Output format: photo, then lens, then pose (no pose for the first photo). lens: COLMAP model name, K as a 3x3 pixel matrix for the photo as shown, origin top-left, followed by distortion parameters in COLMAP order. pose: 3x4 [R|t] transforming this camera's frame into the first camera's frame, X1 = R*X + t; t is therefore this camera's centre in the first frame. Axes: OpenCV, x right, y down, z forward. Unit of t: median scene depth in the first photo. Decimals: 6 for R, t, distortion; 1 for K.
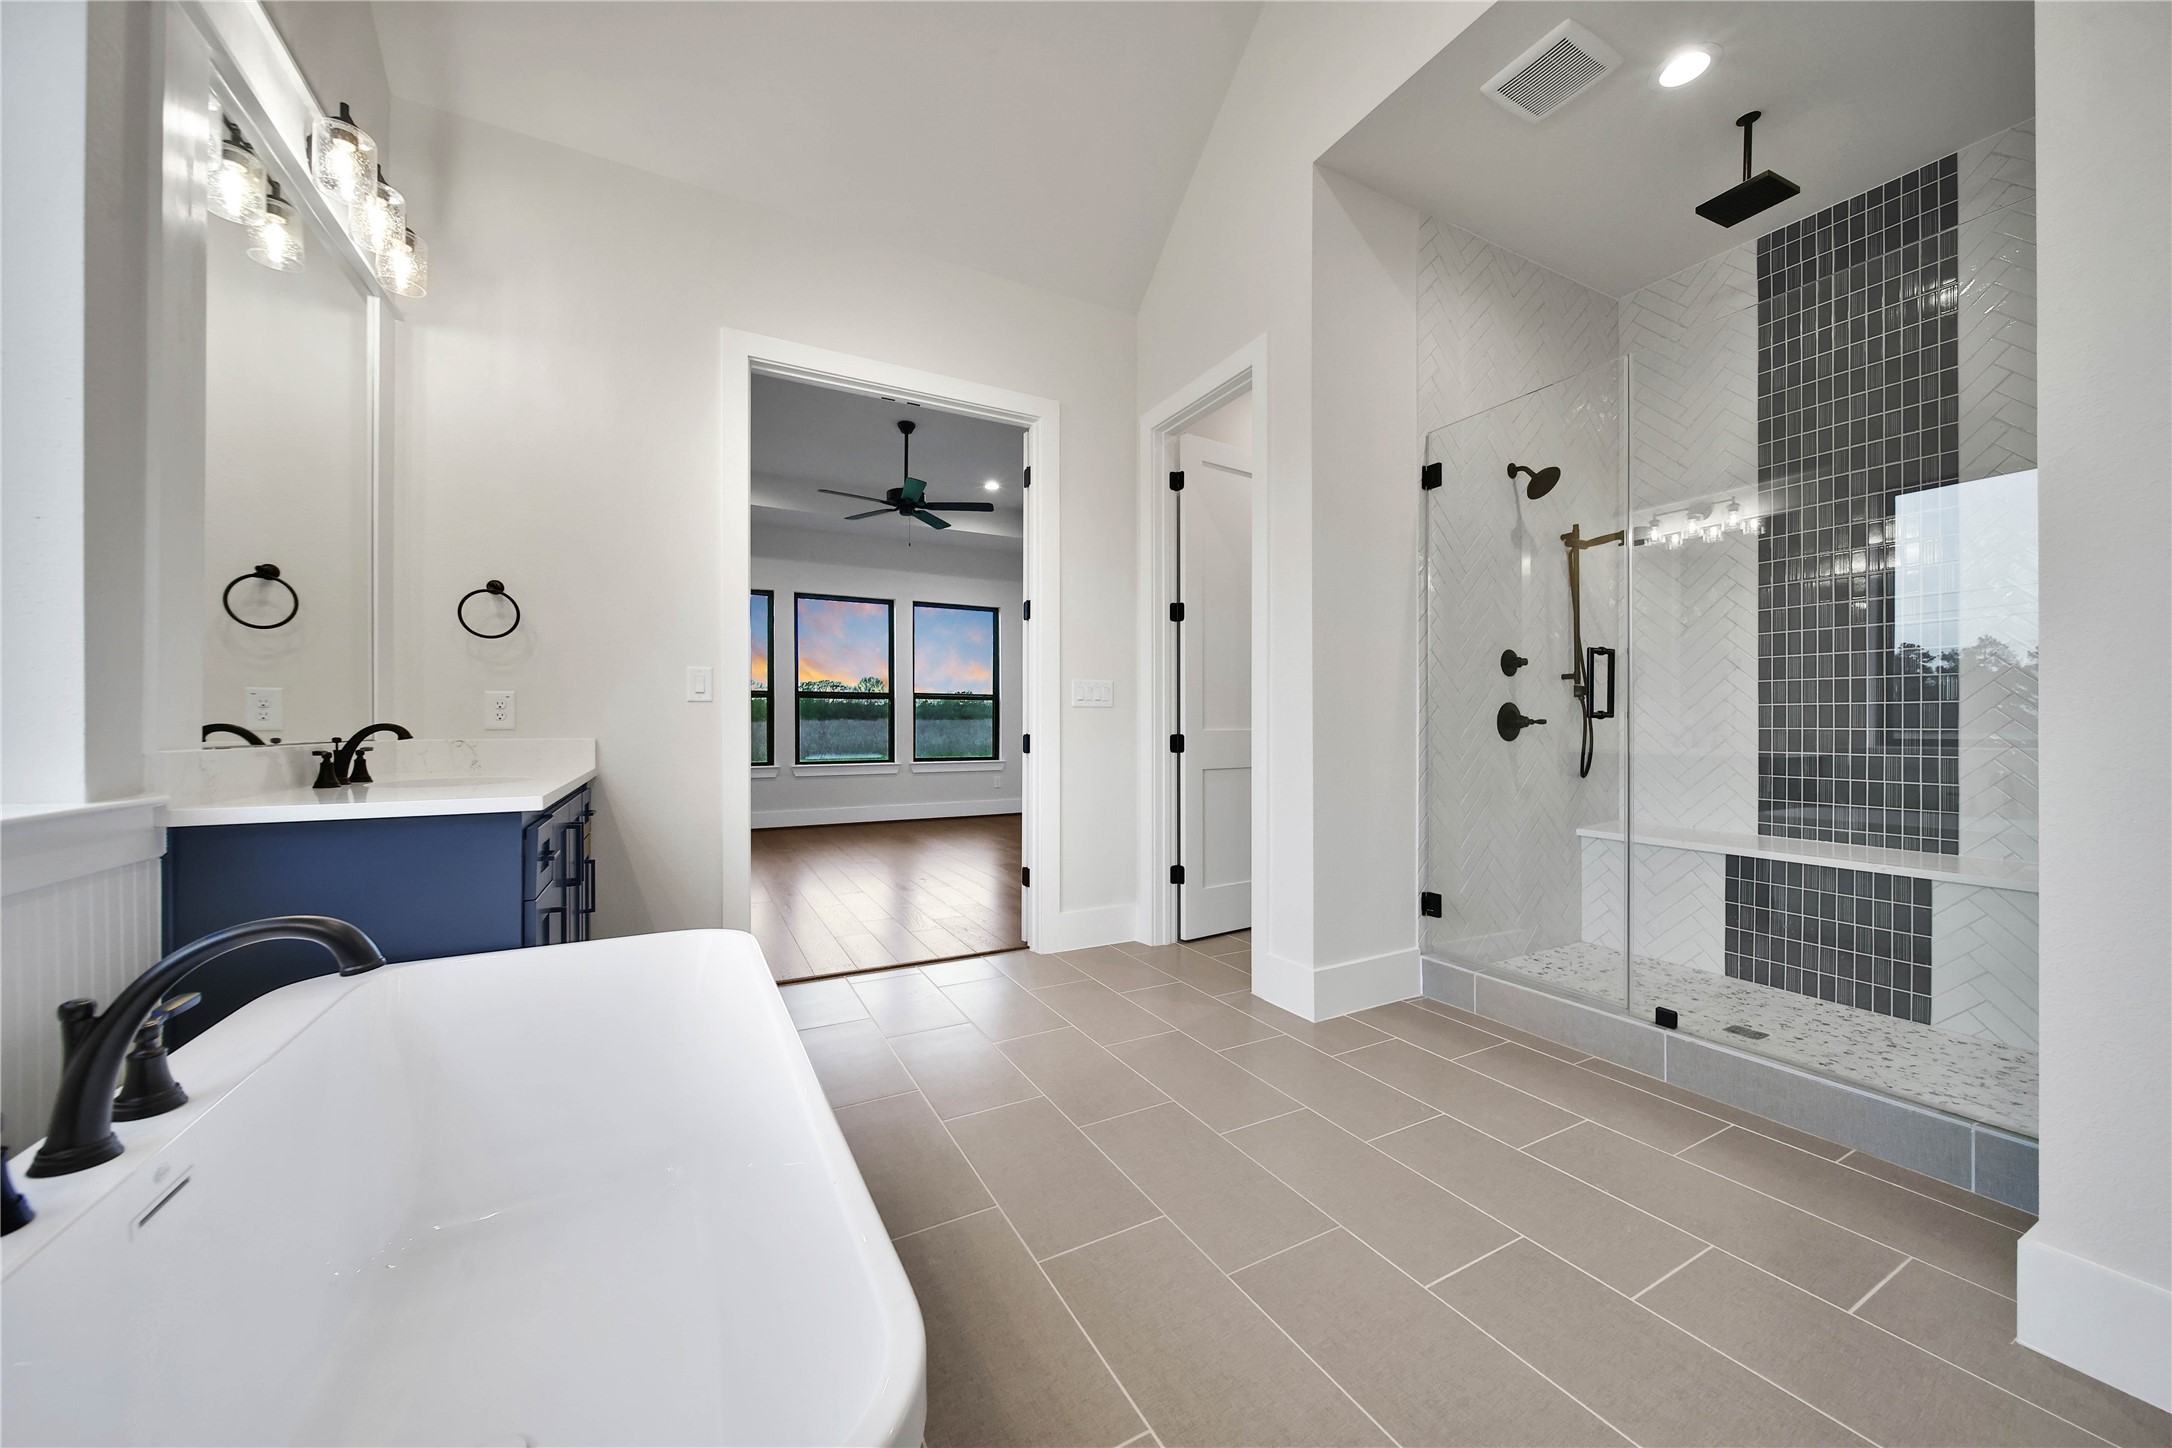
lens RADIAL K [[764.6, 0, 1087.8], [0, 764.6, 727.3], [0, 0, 1]] dist [0.000032, -0.002879]
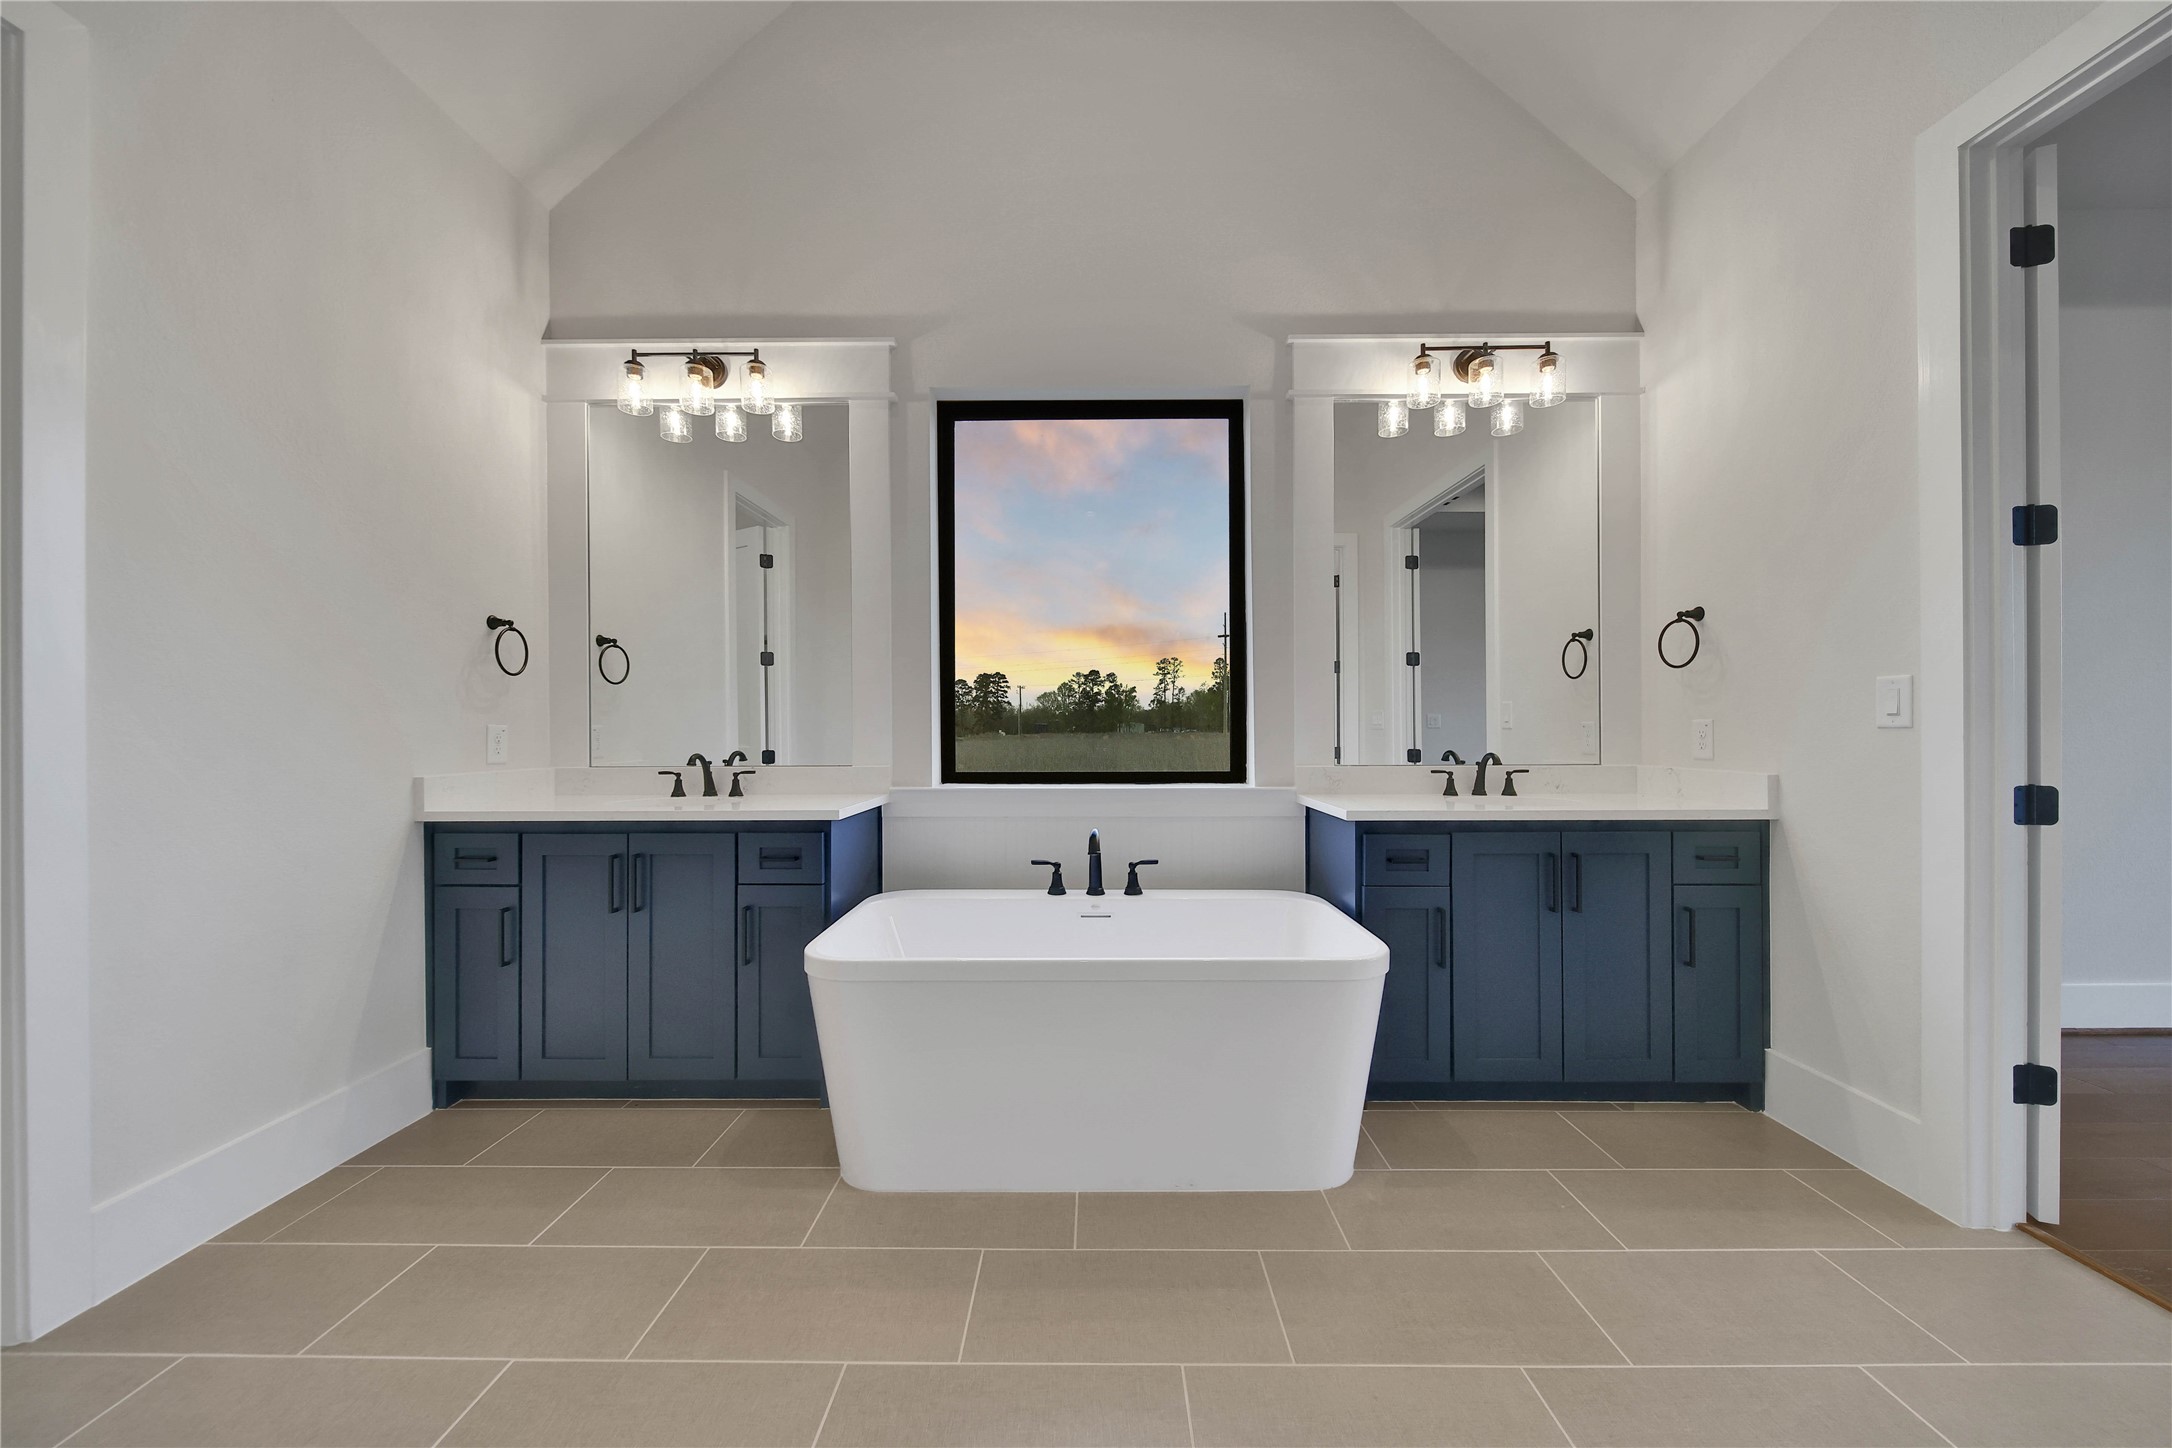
lens RADIAL K [[757.3, 0, 1088.9], [0, 757.3, 732.6], [0, 0, 1]] dist [0.001504, -0.003636]
pose [[-0.471608, 0.006610, -0.881784, 0.452318], [0.000271, 0.999973, 0.007350, -0.039455], [0.881808, 0.003227, -0.471597, 0.779676]]
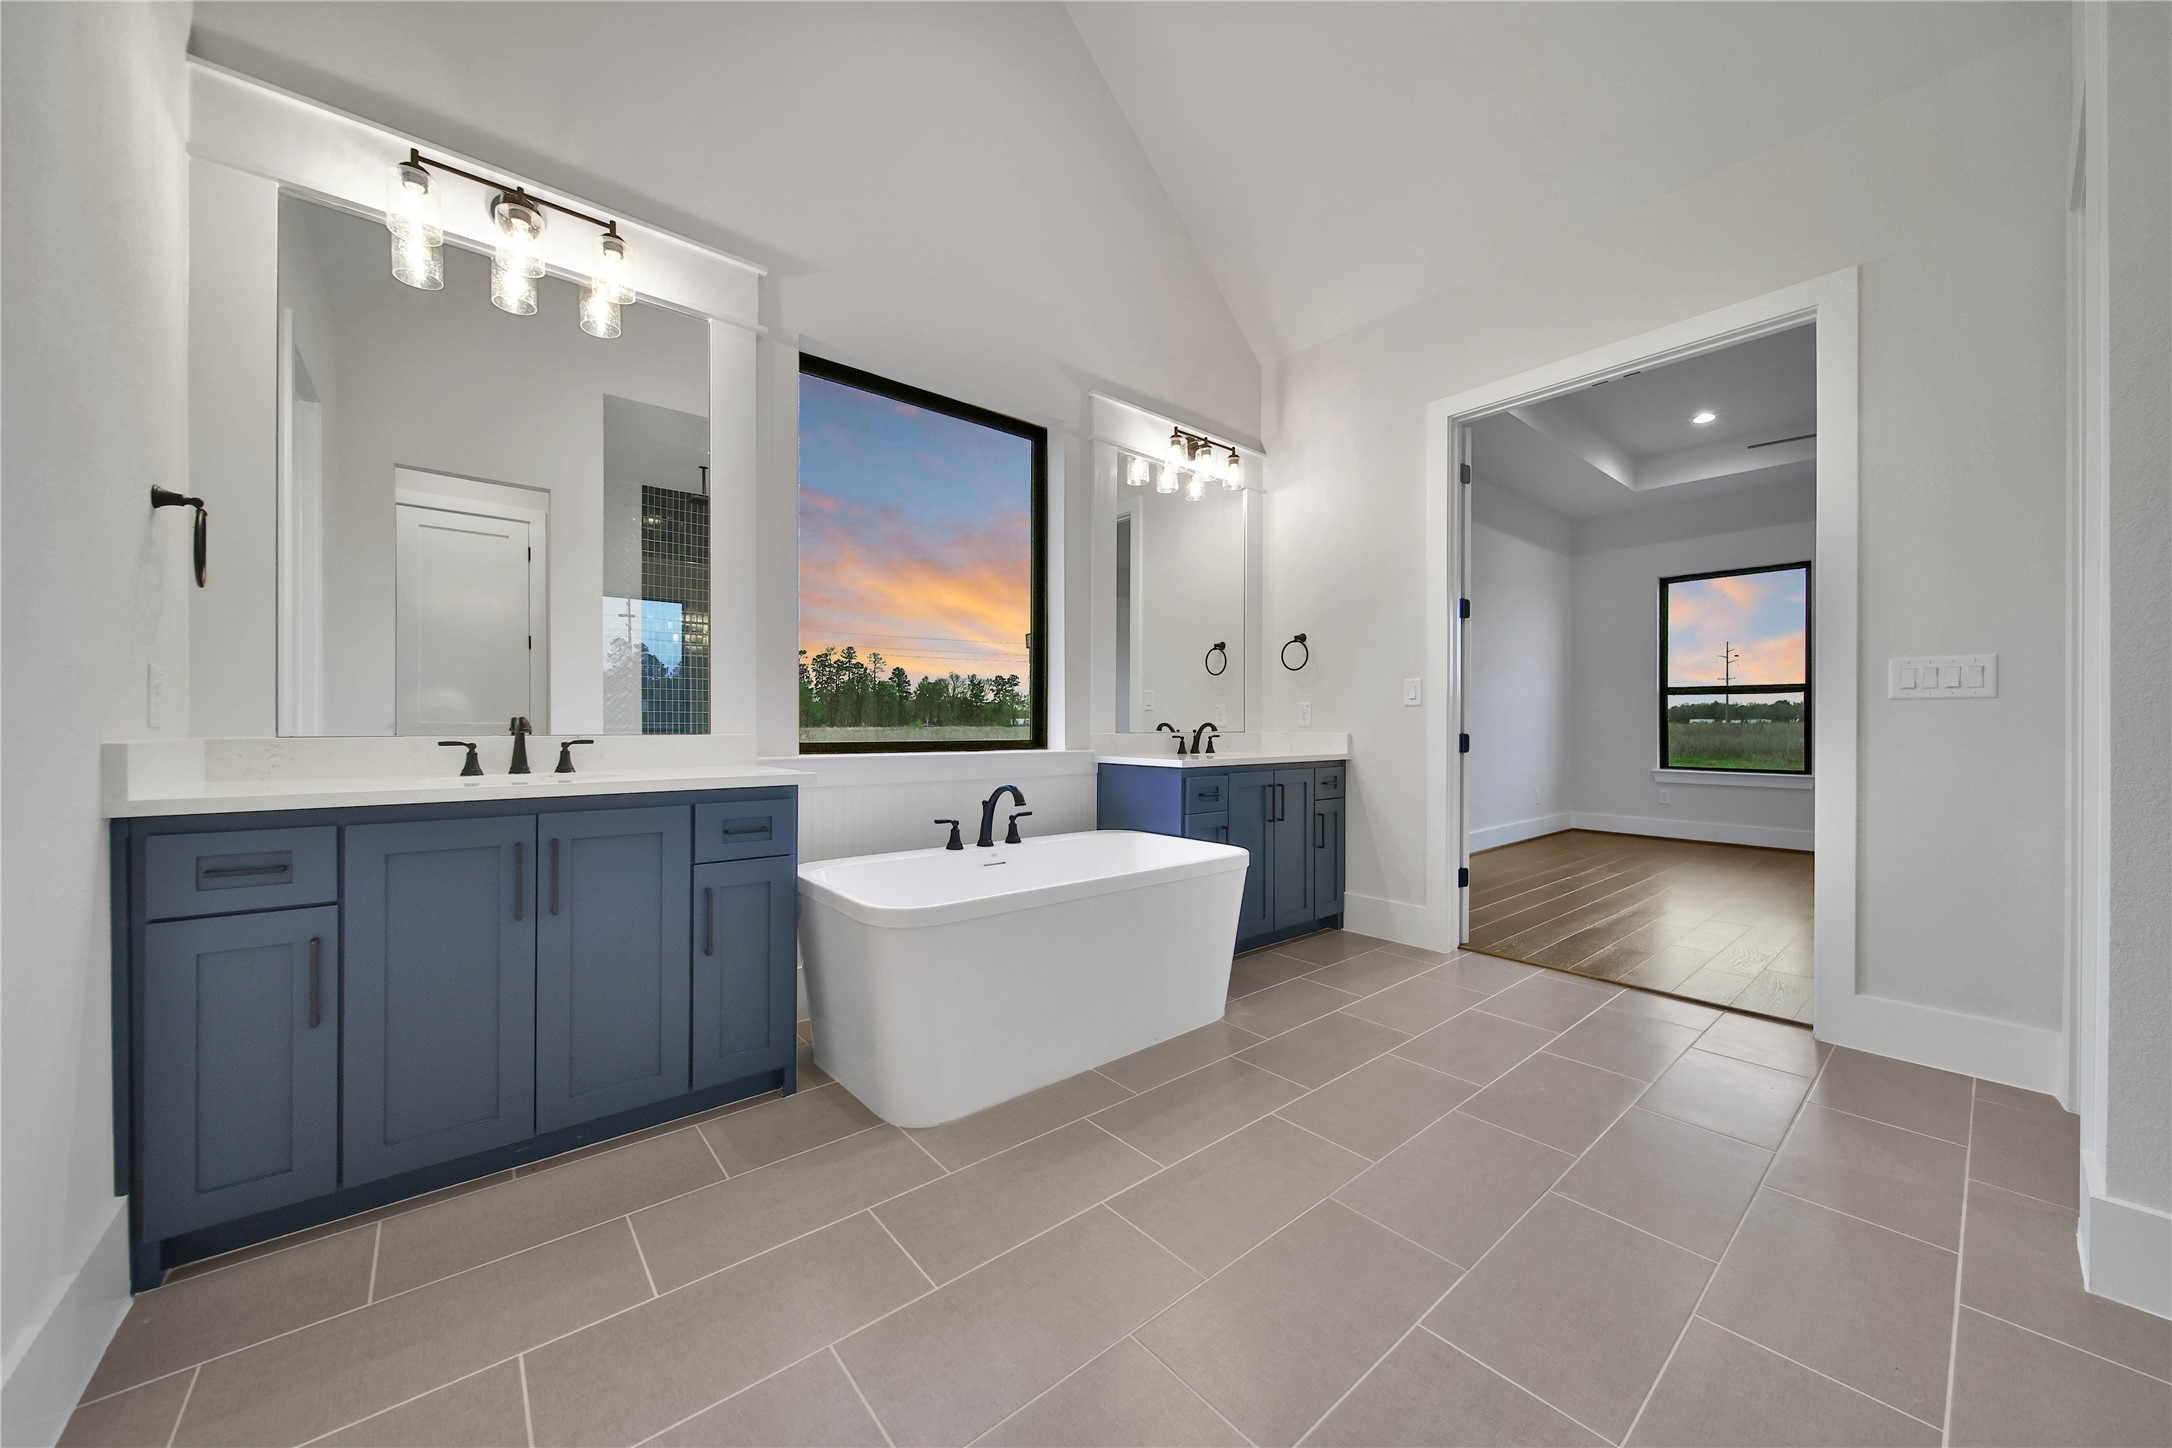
lens RADIAL K [[764.6, 0, 1087.8], [0, 764.6, 727.3], [0, 0, 1]] dist [0.000032, -0.002879]
pose [[0.214157, 0.004969, -0.976787, 0.699750], [-0.007163, 0.999968, 0.003516, 0.001224], [0.976773, 0.006244, 0.214186, 0.222488]]
